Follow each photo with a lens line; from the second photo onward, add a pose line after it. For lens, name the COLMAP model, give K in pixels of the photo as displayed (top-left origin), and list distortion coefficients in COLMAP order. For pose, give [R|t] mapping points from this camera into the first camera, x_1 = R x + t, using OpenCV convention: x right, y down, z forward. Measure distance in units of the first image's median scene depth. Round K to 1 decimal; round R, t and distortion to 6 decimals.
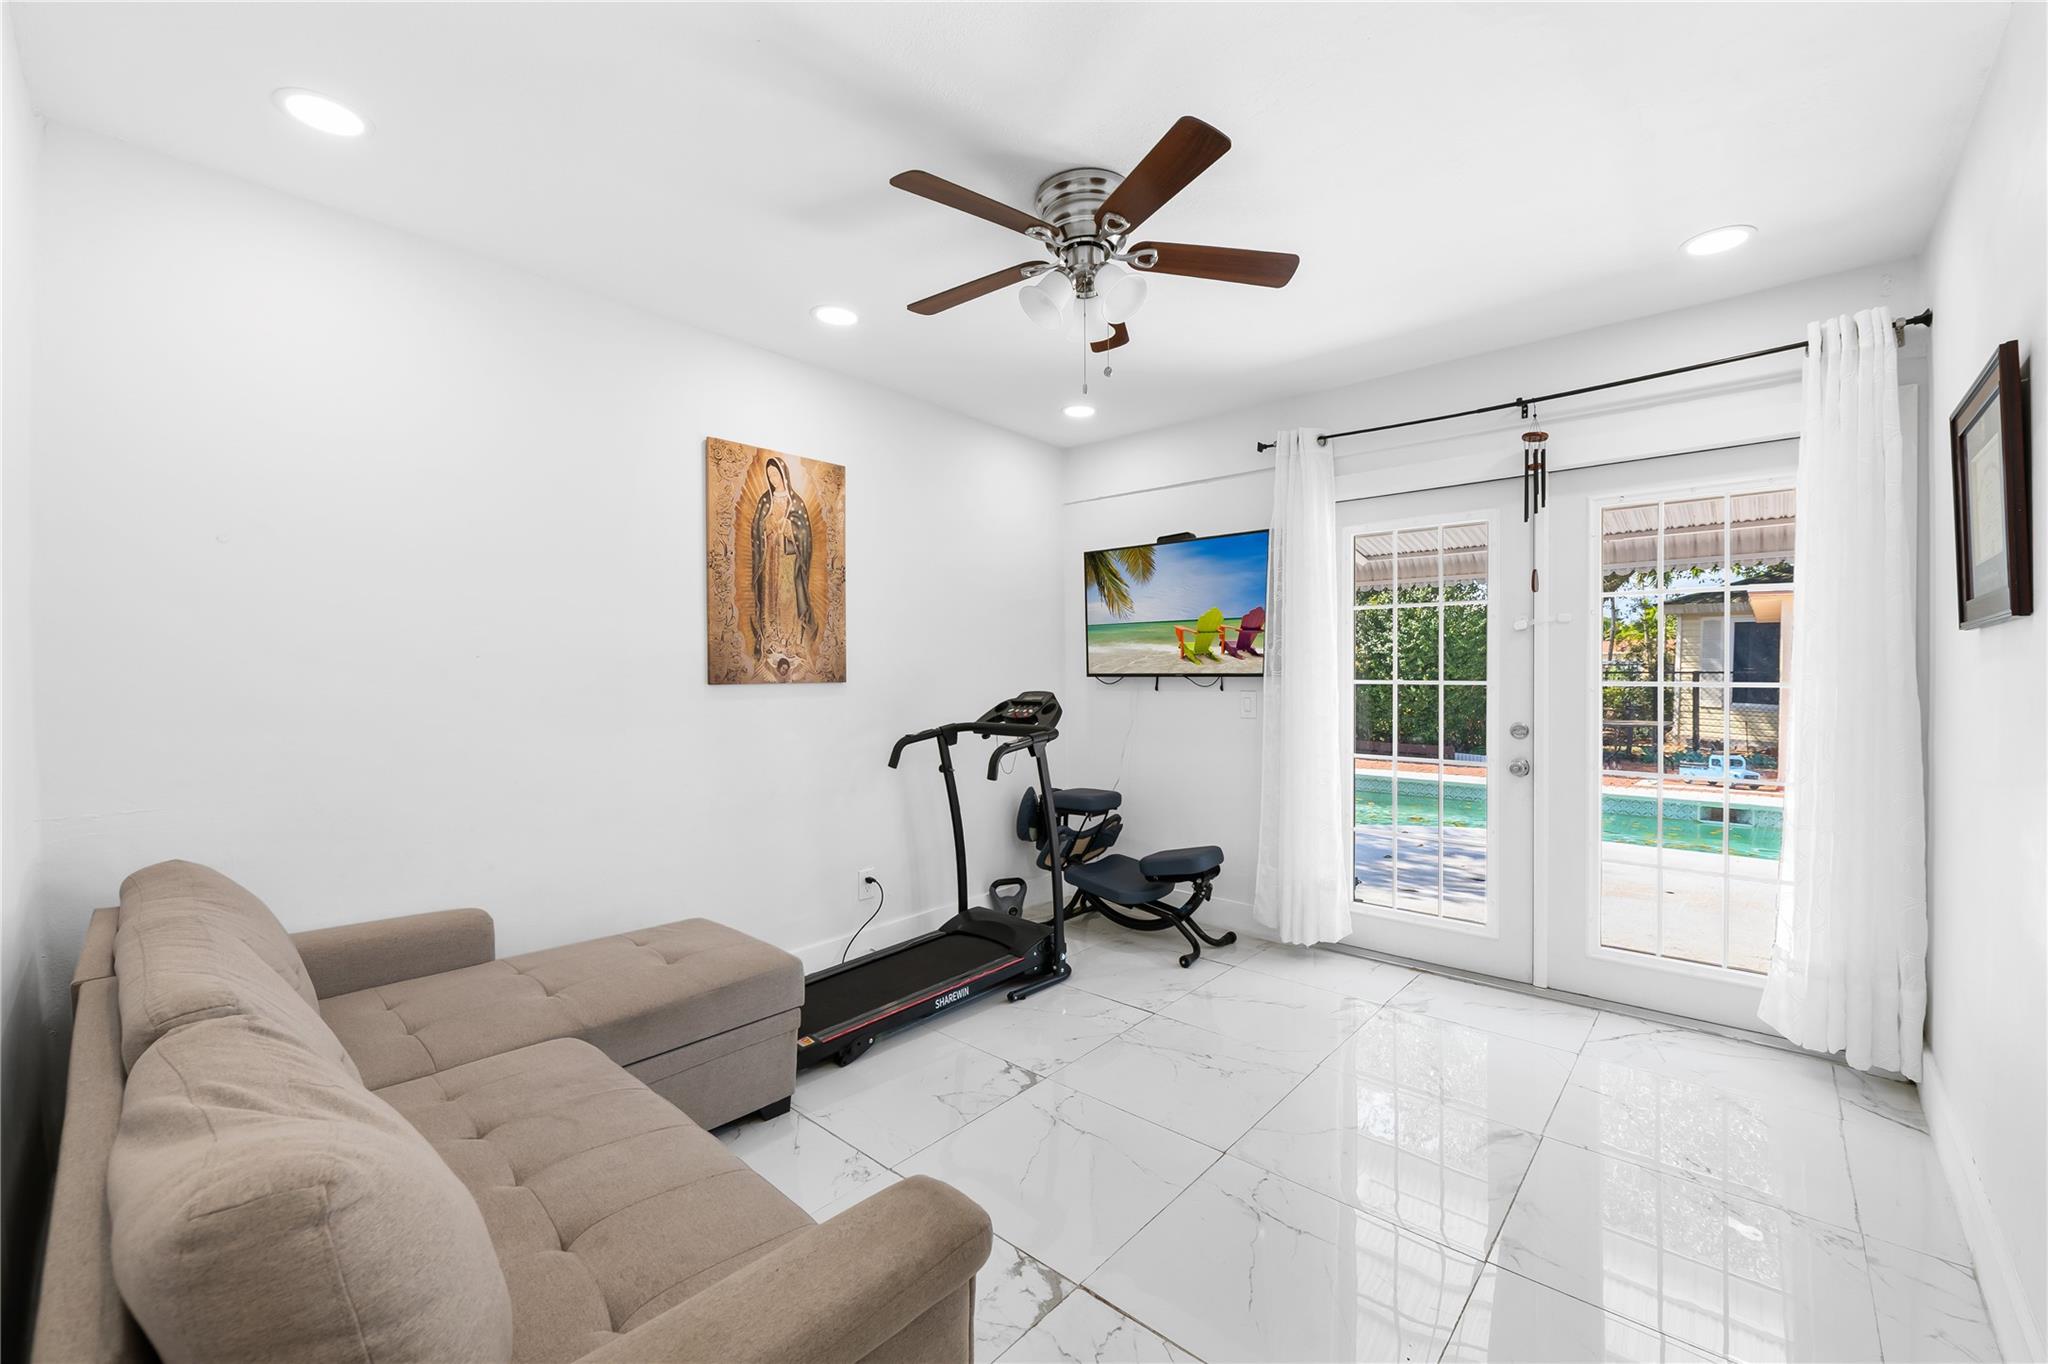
lens RADIAL K [[825.0, 0, 1024.0], [0, 825.0, 682.0], [0, 0, 1]] dist [0.007182, -0.000095]
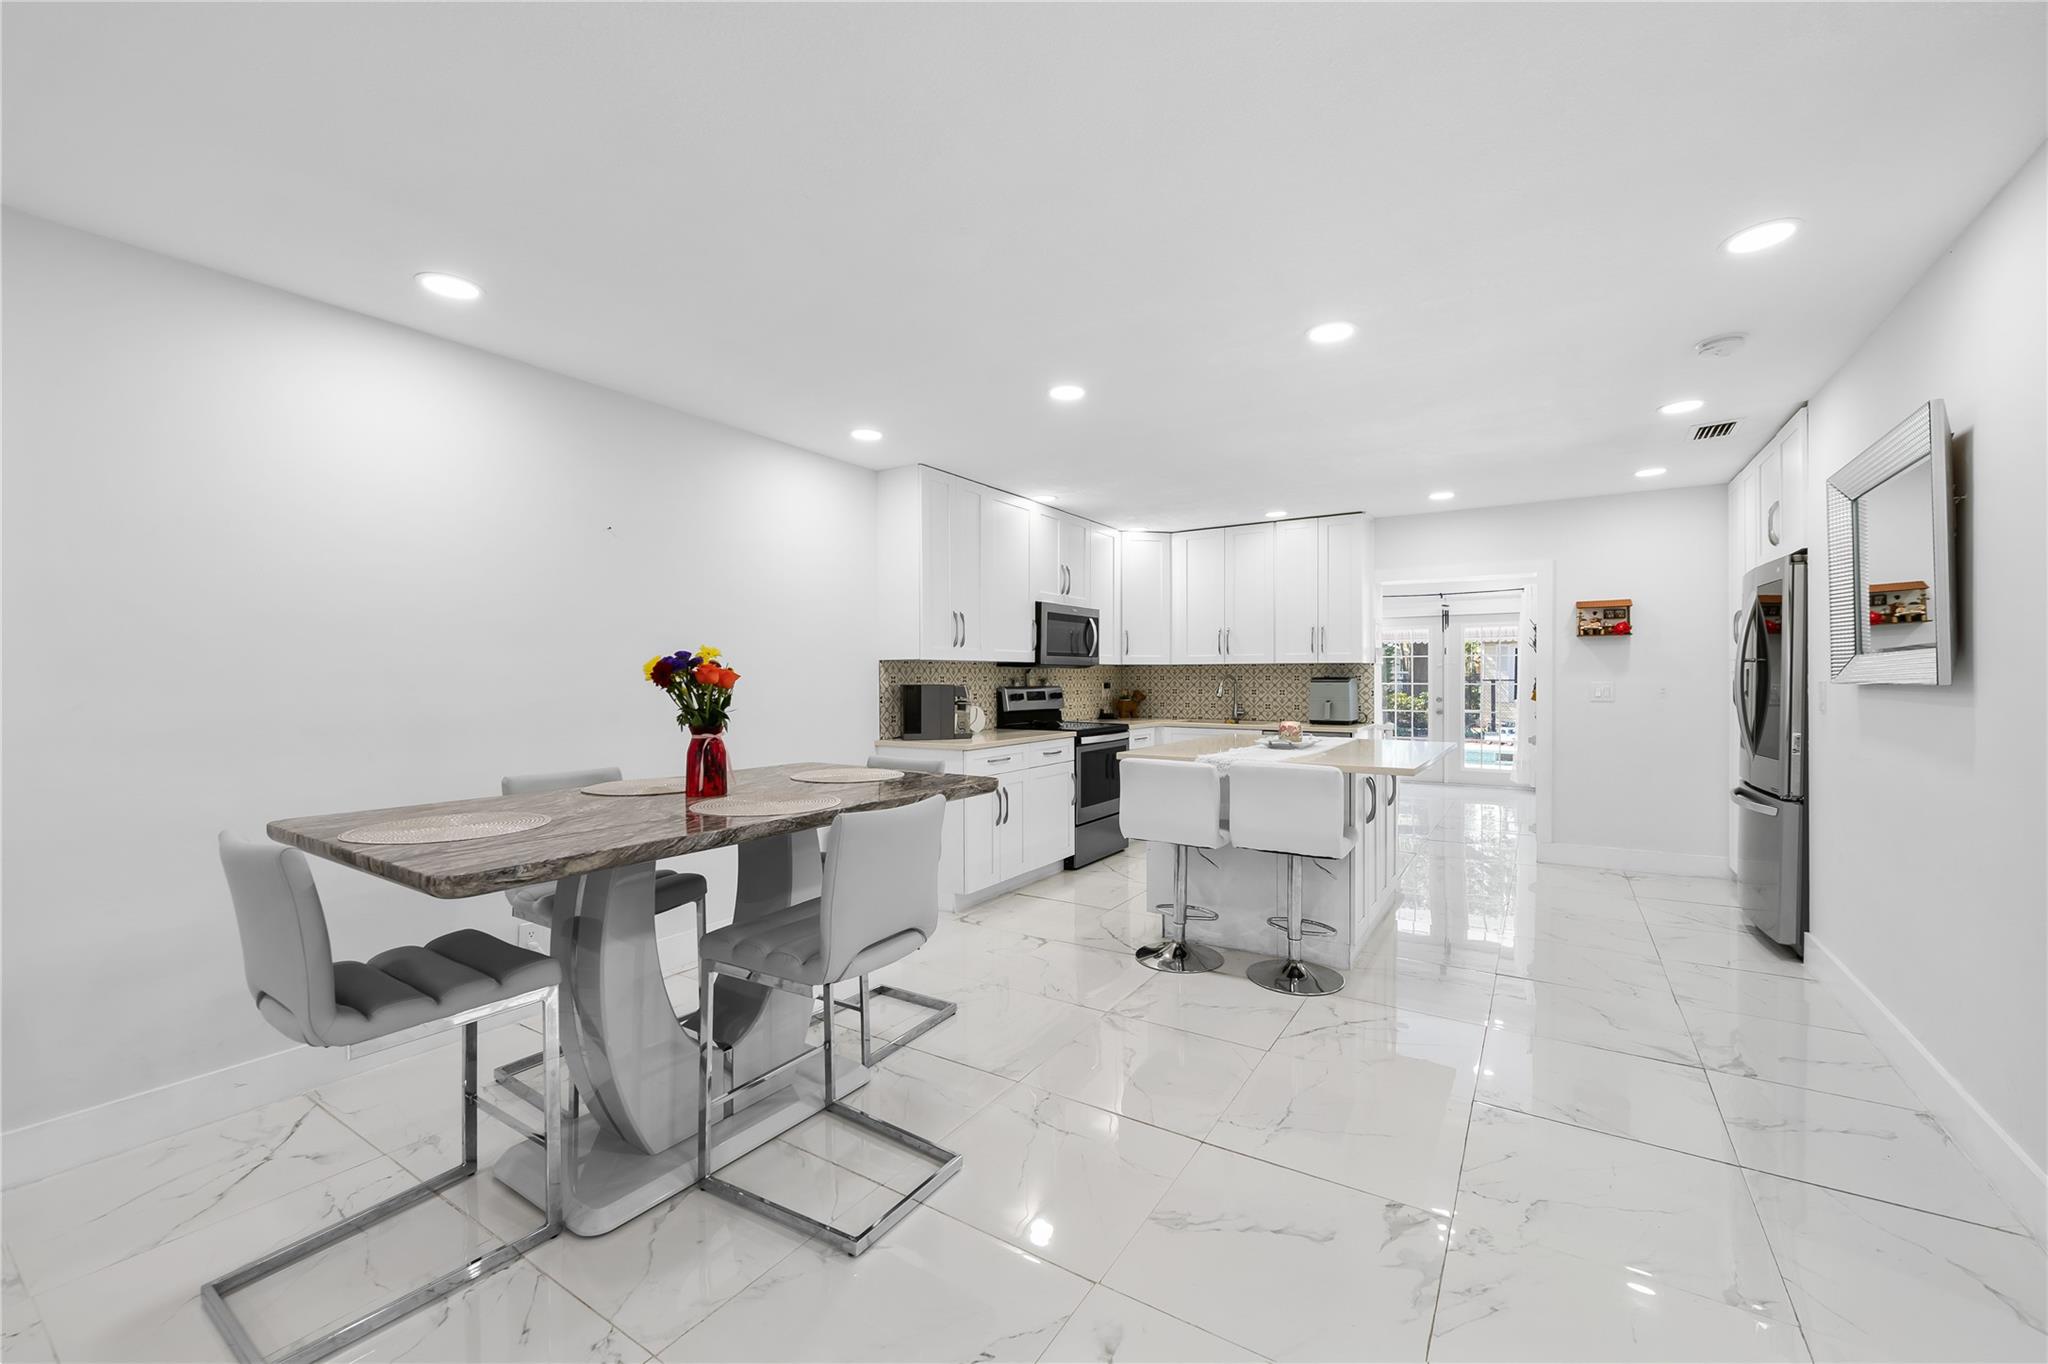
lens RADIAL K [[825.0, 0, 1024.0], [0, 825.0, 682.0], [0, 0, 1]] dist [0.007182, -0.000095]
pose [[0.986822, 0.003423, 0.161774, -1.398679], [-0.002375, 0.999975, -0.006670, 0.019652], [-0.161793, 0.006198, 0.986805, -1.749052]]
